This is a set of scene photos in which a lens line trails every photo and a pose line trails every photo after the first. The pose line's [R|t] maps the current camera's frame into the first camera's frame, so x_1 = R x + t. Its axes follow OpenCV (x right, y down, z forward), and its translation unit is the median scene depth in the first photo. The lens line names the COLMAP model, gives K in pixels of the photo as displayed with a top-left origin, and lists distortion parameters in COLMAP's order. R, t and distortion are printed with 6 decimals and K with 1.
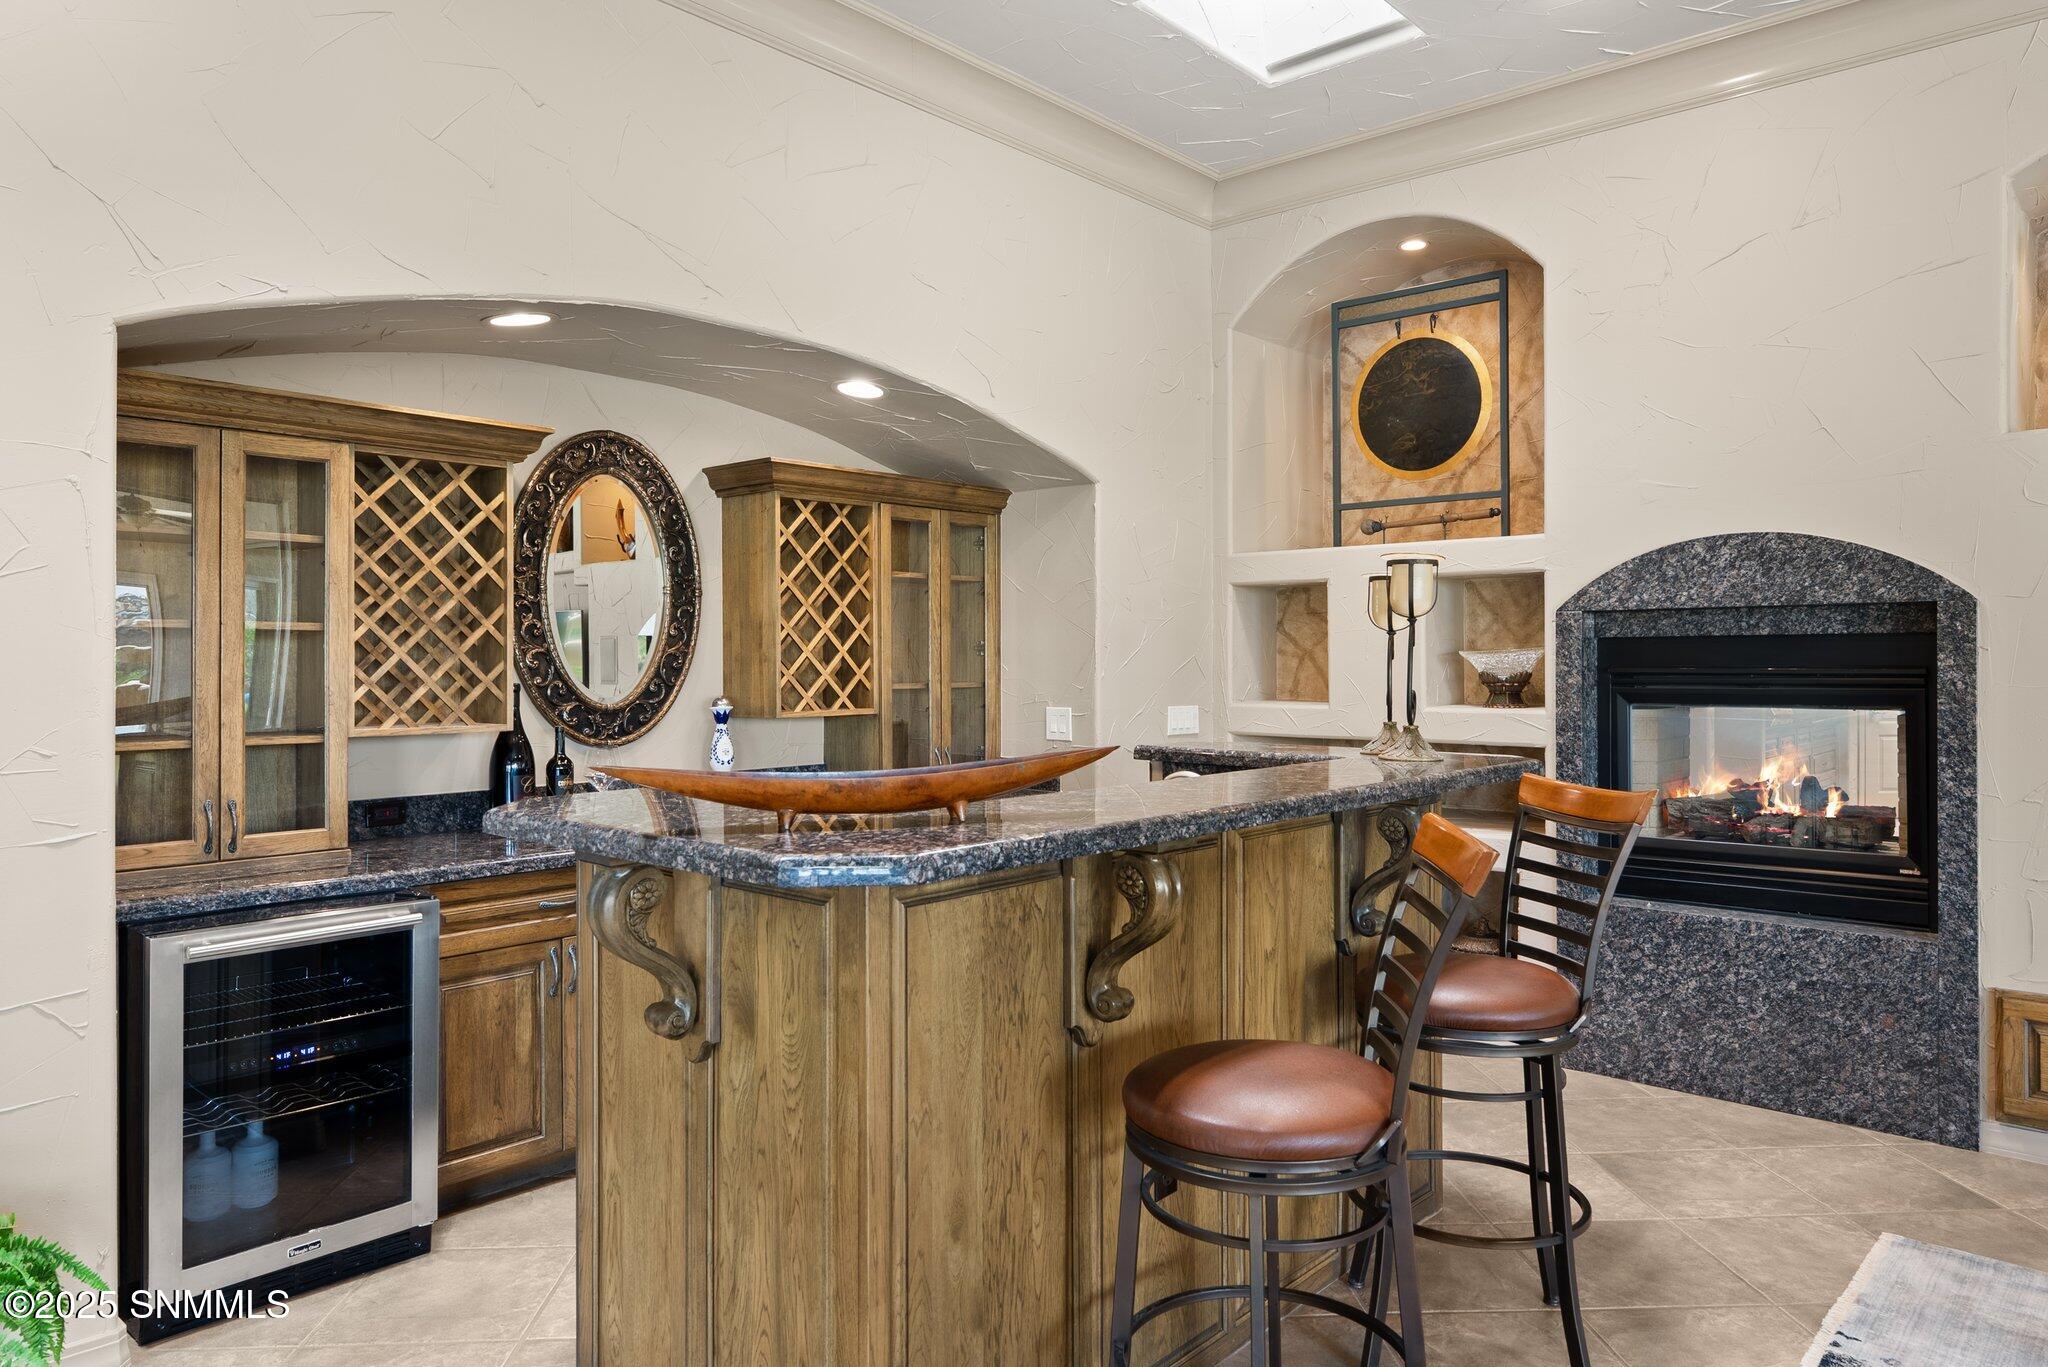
lens RADIAL K [[1345.4, 0, 1017.2], [0, 1345.4, 652.6], [0, 0, 1]] dist [-0.003678, 0.001214]
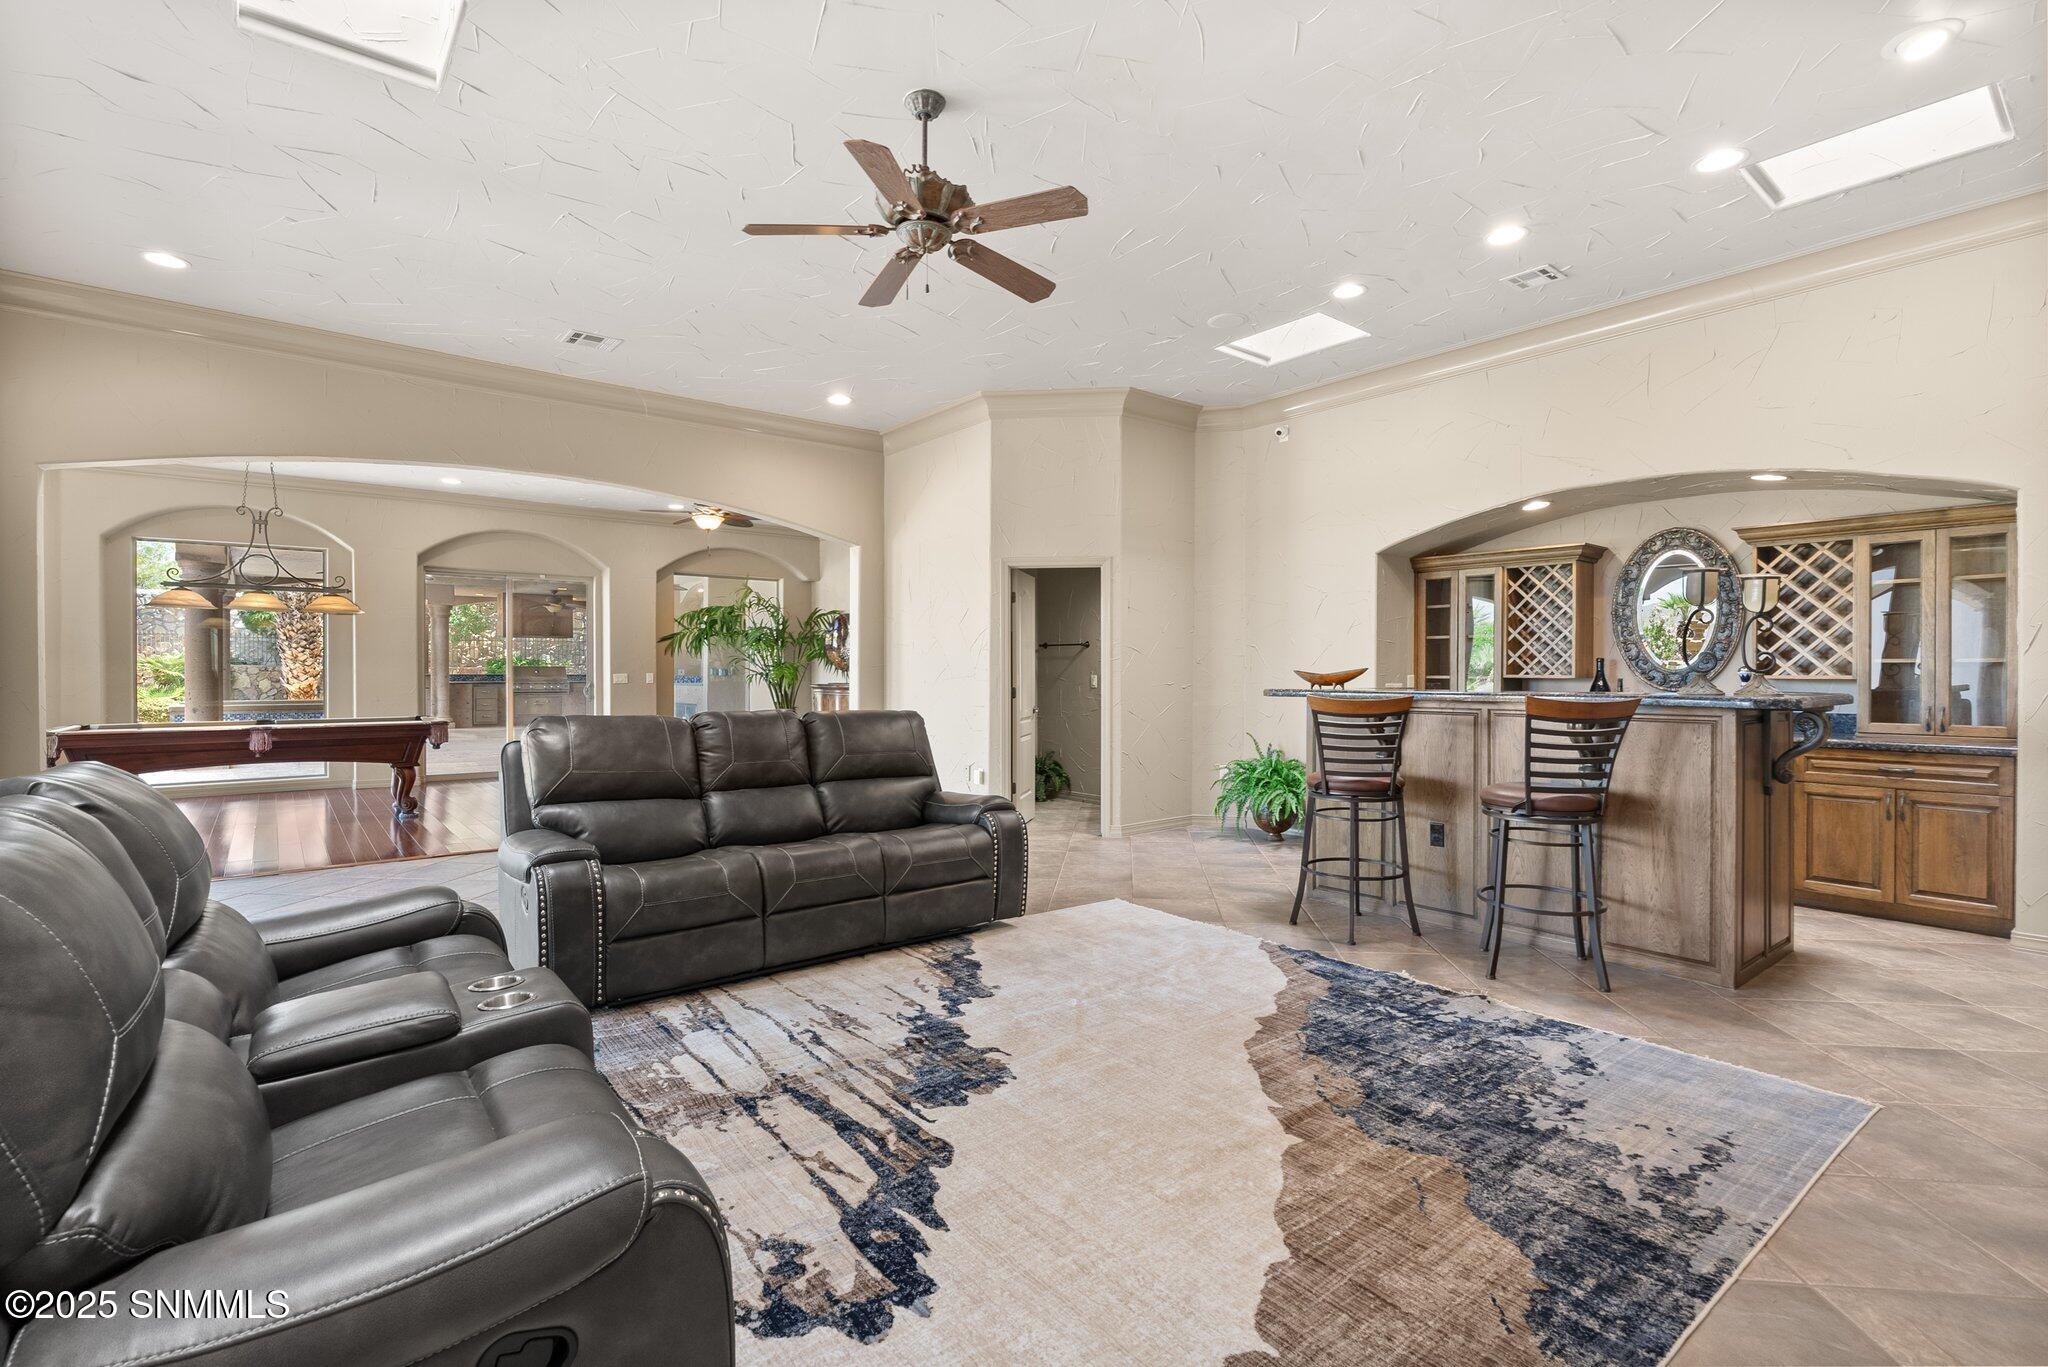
lens RADIAL K [[931.9, 0, 1033.4], [0, 931.9, 687.3], [0, 0, 1]] dist [-0.007741, 0.004542]
pose [[-0.147412, 0.018565, -0.988901, 1.233319], [0.001535, 0.999827, 0.018541, 0.040117], [0.989074, 0.001215, -0.147415, 0.306795]]
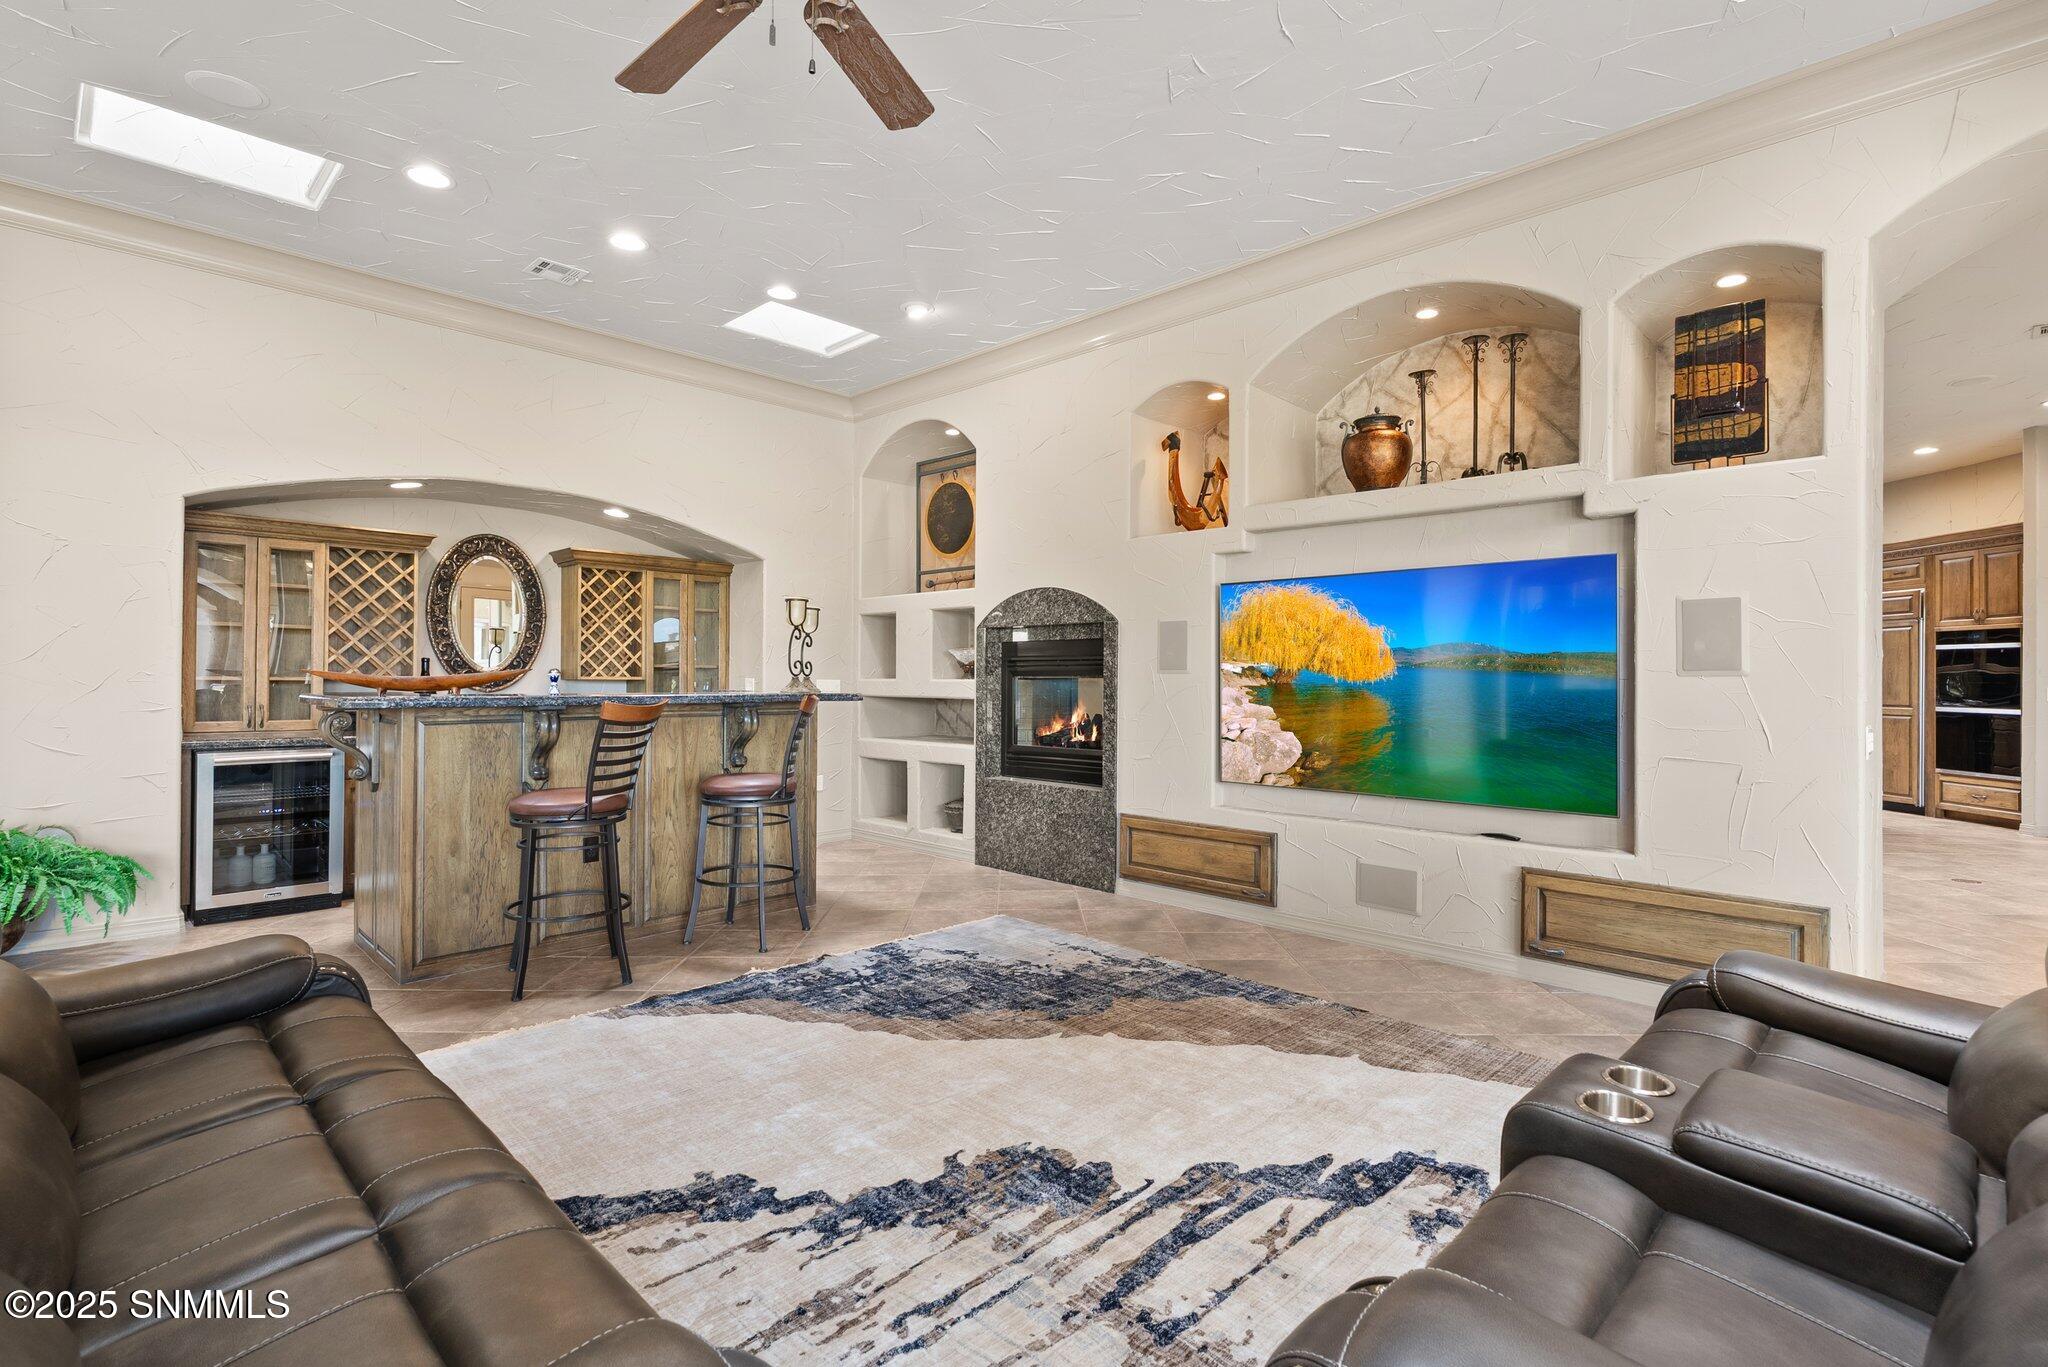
lens RADIAL K [[962.0, 0, 1020.2], [0, 962.0, 669.8], [0, 0, 1]] dist [-0.007361, -0.000297]
pose [[0.999081, 0.008769, -0.041954, 0.585024], [-0.009016, 0.999943, -0.005703, 0.040872], [0.041901, 0.006076, 0.999103, -0.419607]]
